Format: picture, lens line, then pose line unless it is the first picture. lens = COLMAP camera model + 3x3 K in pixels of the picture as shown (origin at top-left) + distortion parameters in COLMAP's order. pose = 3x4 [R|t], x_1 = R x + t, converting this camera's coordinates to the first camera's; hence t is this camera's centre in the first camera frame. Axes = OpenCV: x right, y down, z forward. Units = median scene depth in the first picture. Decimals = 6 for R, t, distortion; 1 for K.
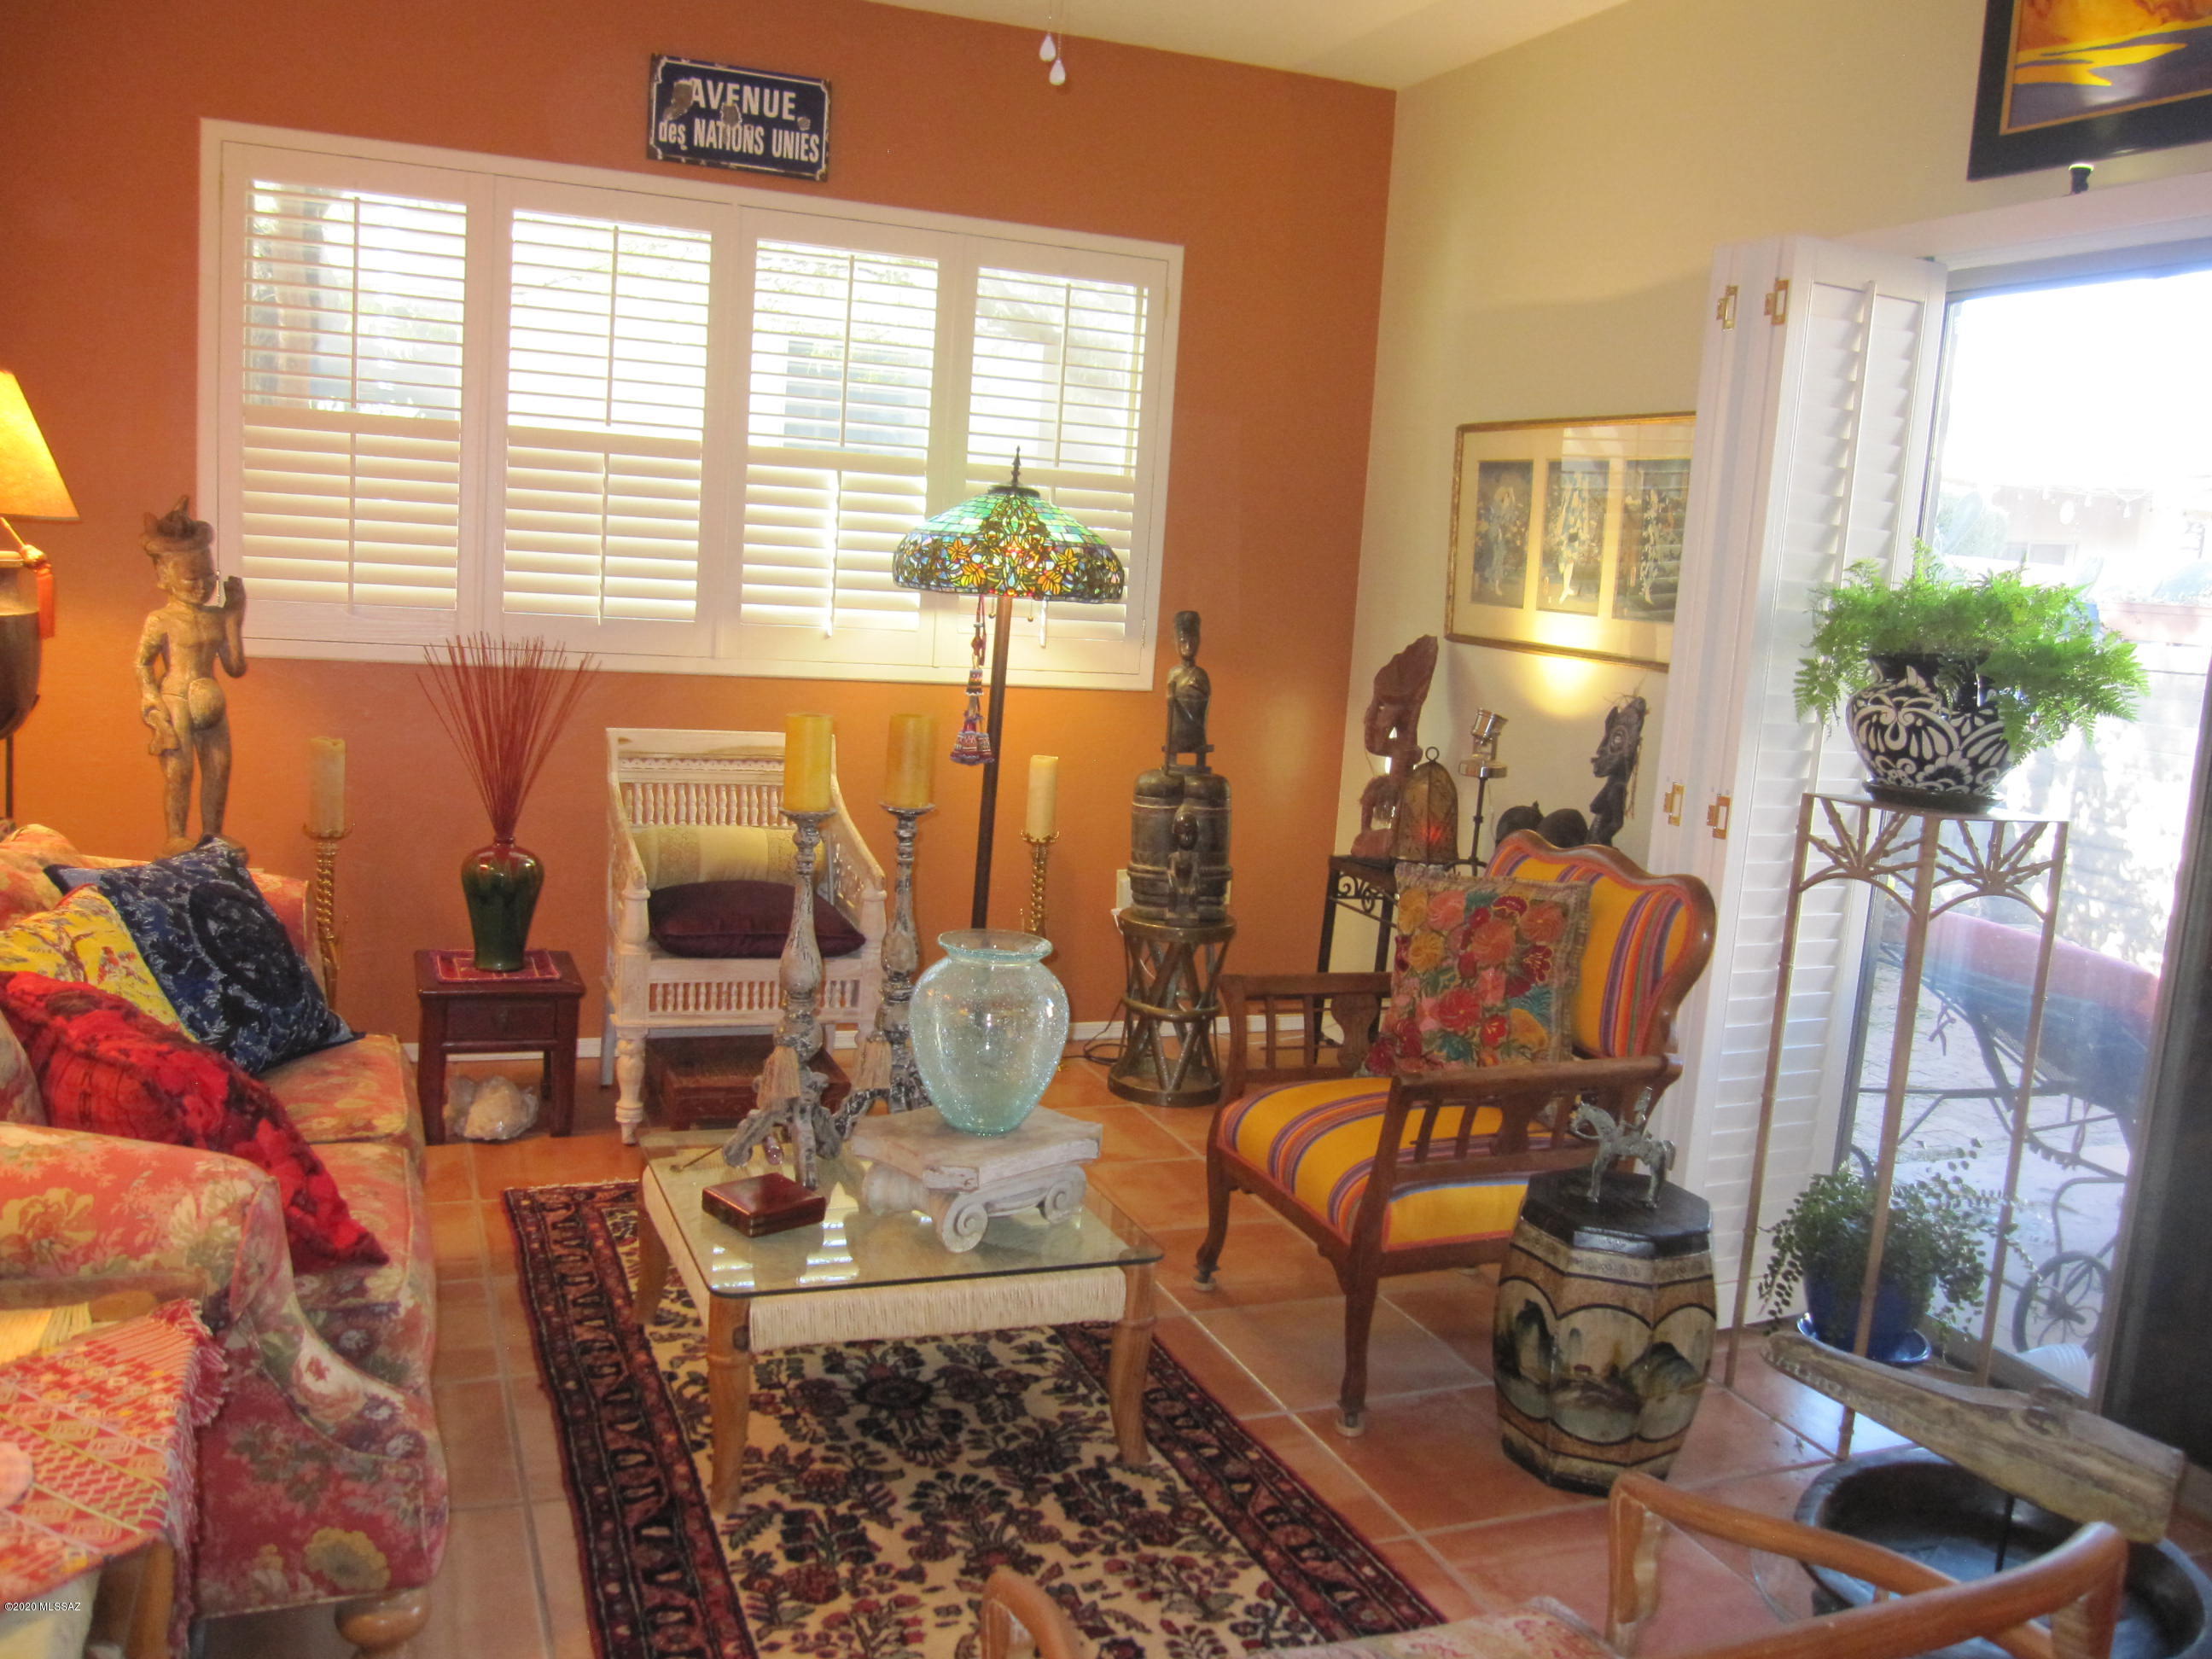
lens RADIAL K [[1818.3, 0, 1102.8], [0, 1818.3, 838.7], [0, 0, 1]] dist [-0.078004, 0.045069]
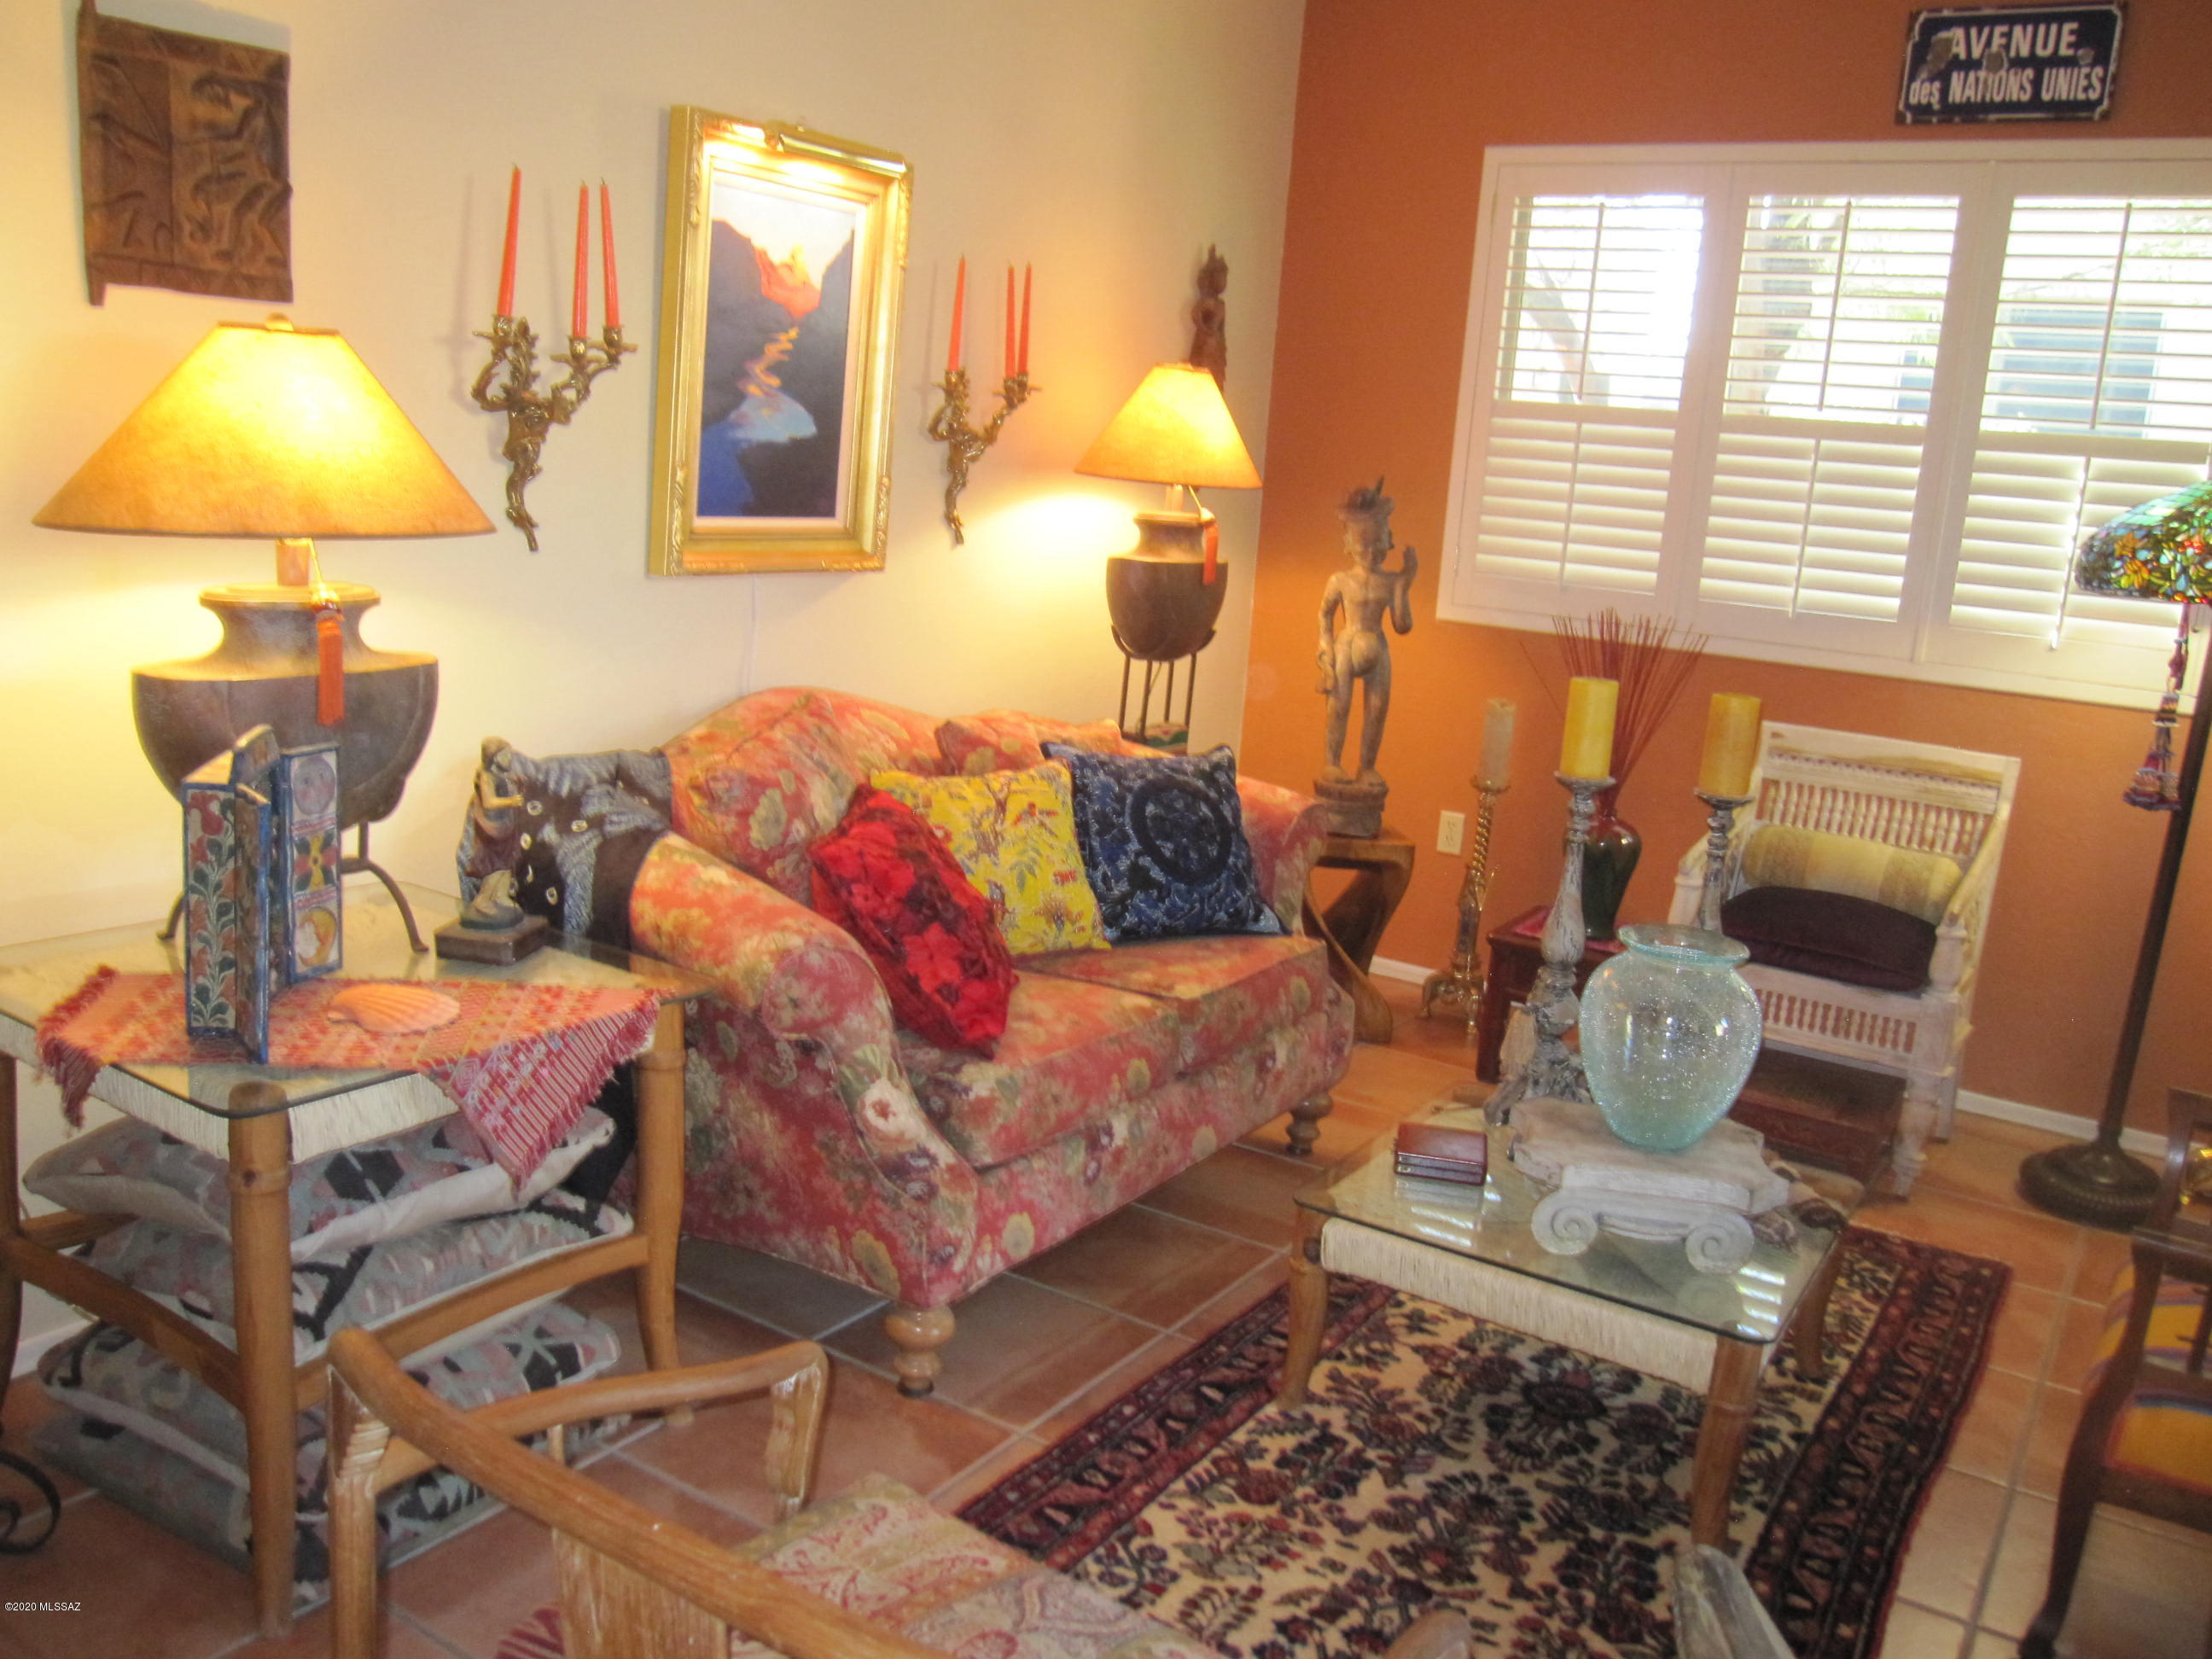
lens RADIAL K [[1818.3, 0, 1098.0], [0, 1818.3, 840.7], [0, 0, 1]] dist [-0.078004, 0.045069]
pose [[0.575739, 0.144661, -0.804734, 0.312838], [-0.159660, 0.985168, 0.062869, -0.001596], [0.801893, 0.092288, 0.590297, 0.150958]]
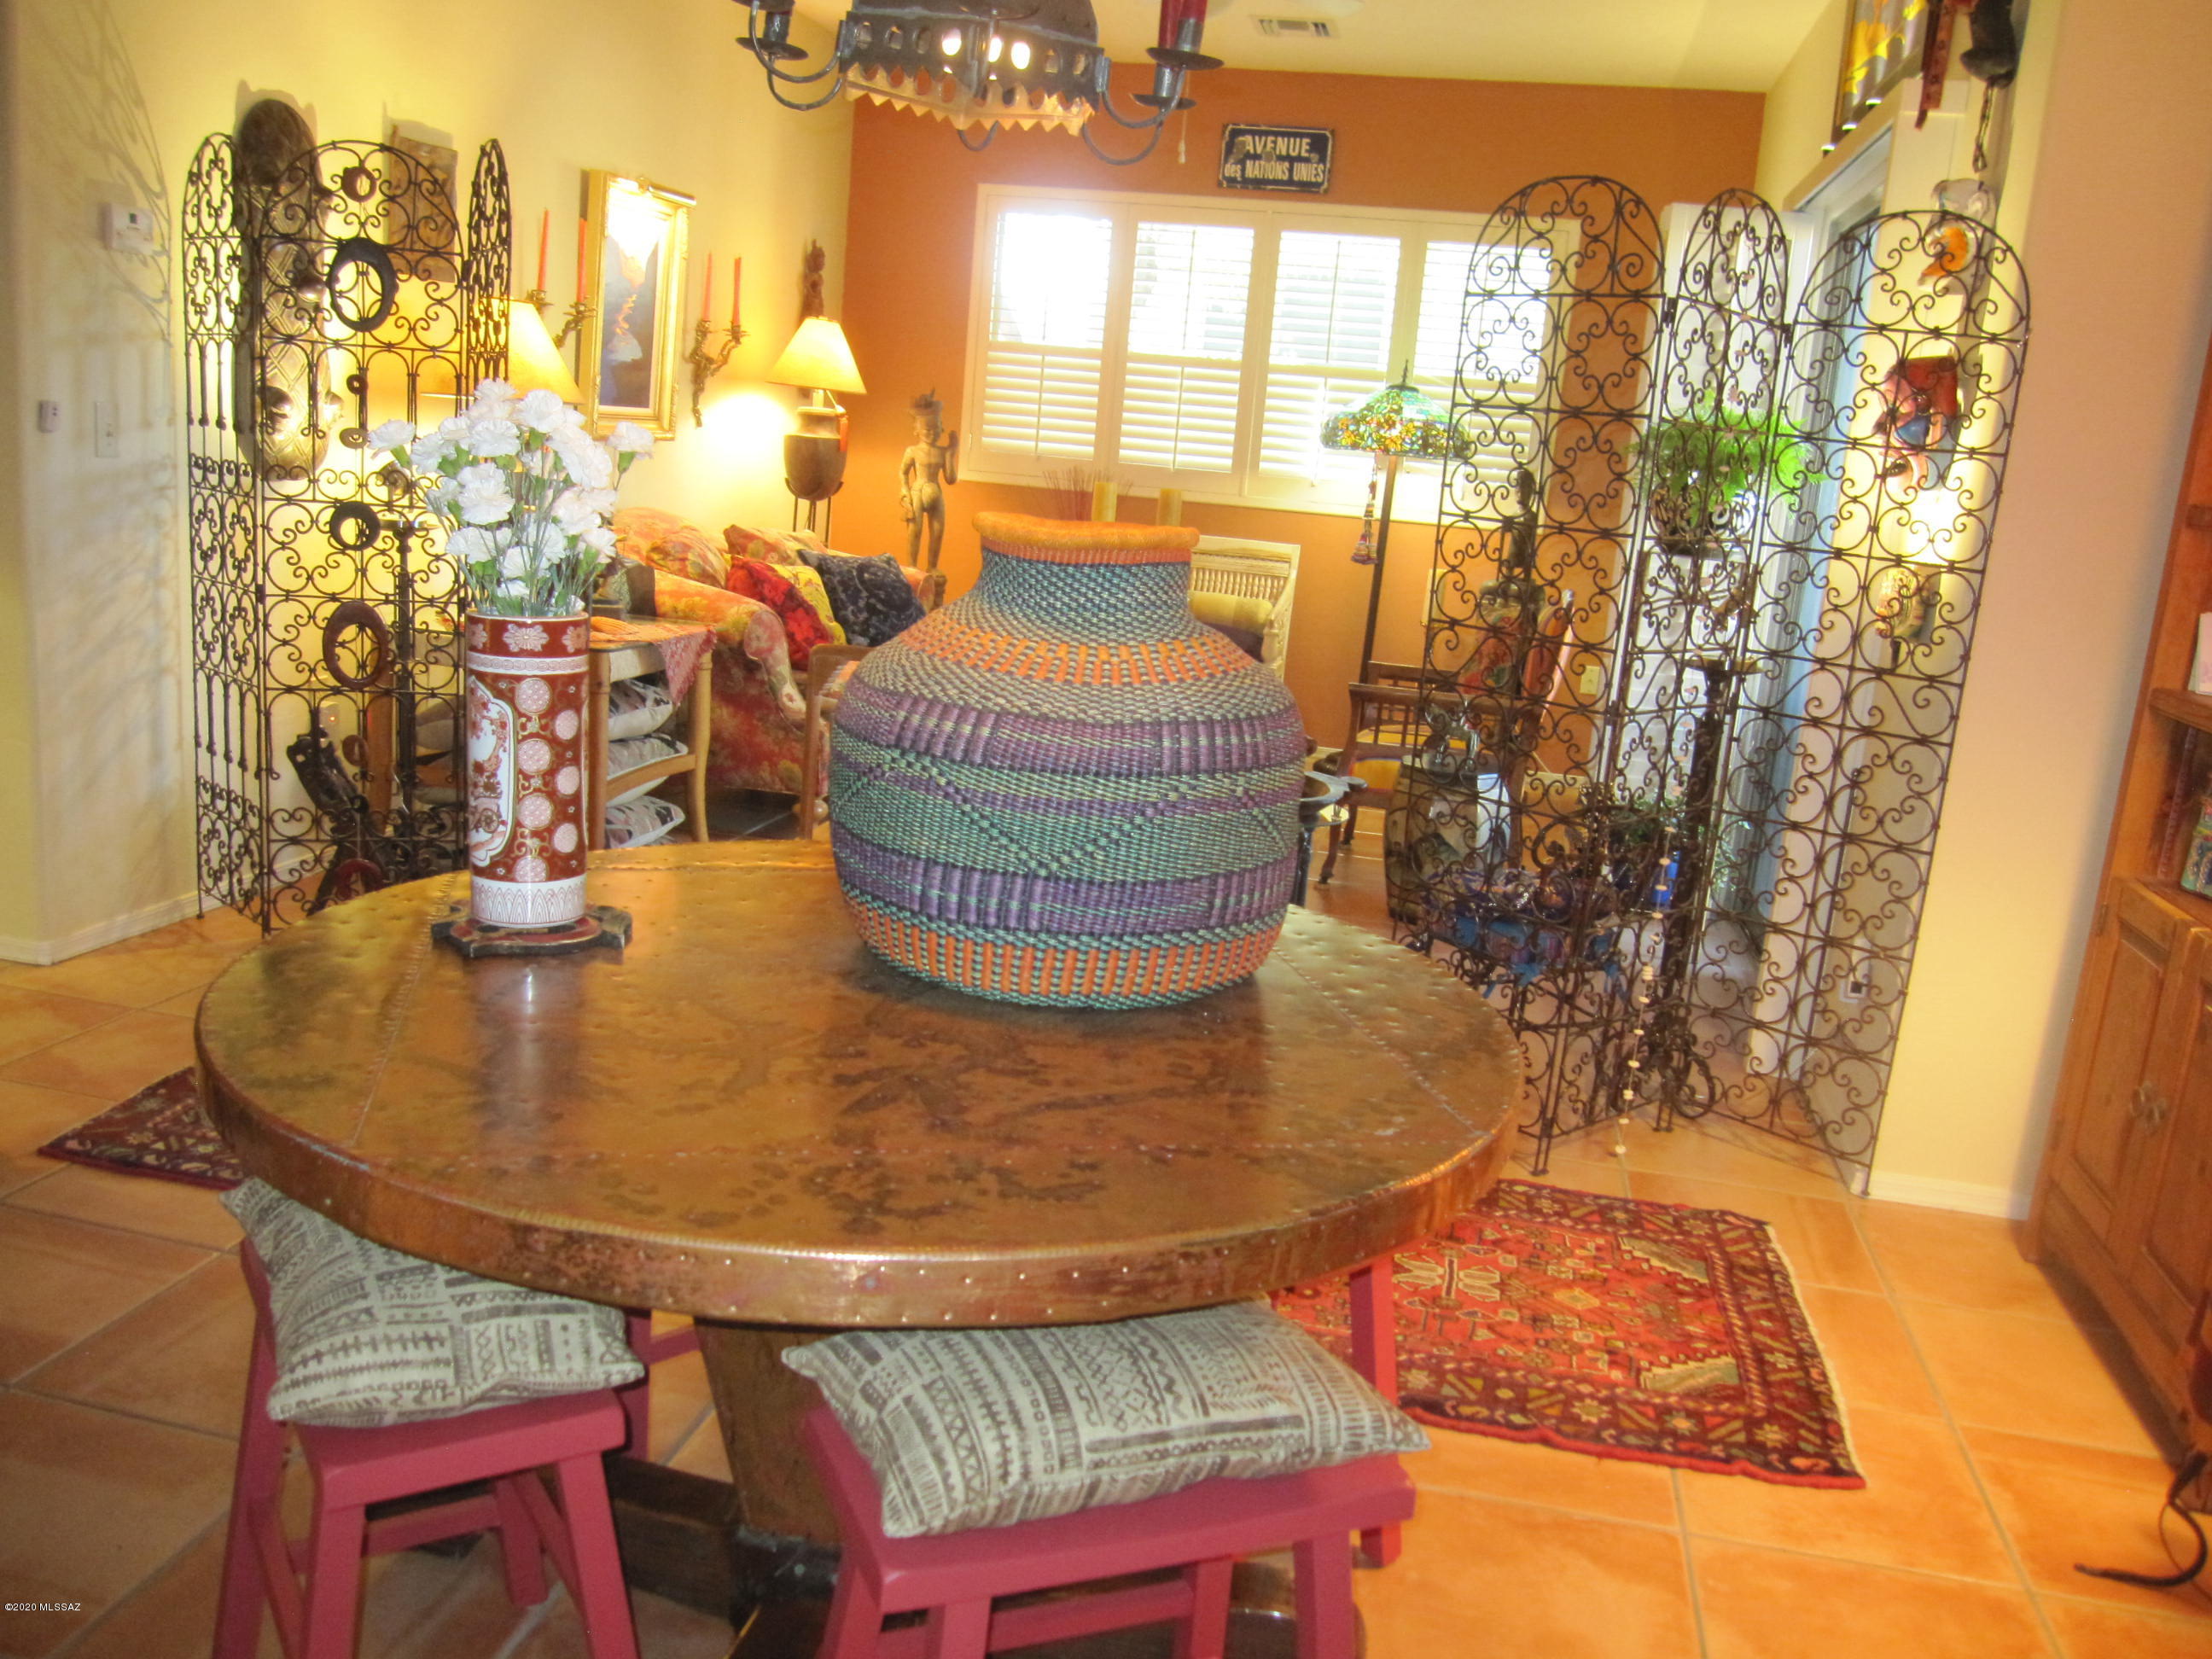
lens RADIAL K [[1818.3, 0, 1088.1], [0, 1818.3, 834.9], [0, 0, 1]] dist [-0.078004, 0.045069]
pose [[0.826215, 0.121850, -0.550019, 0.636645], [-0.113524, 0.992311, 0.049303, 0.144433], [0.551798, 0.021706, 0.833696, -0.436300]]
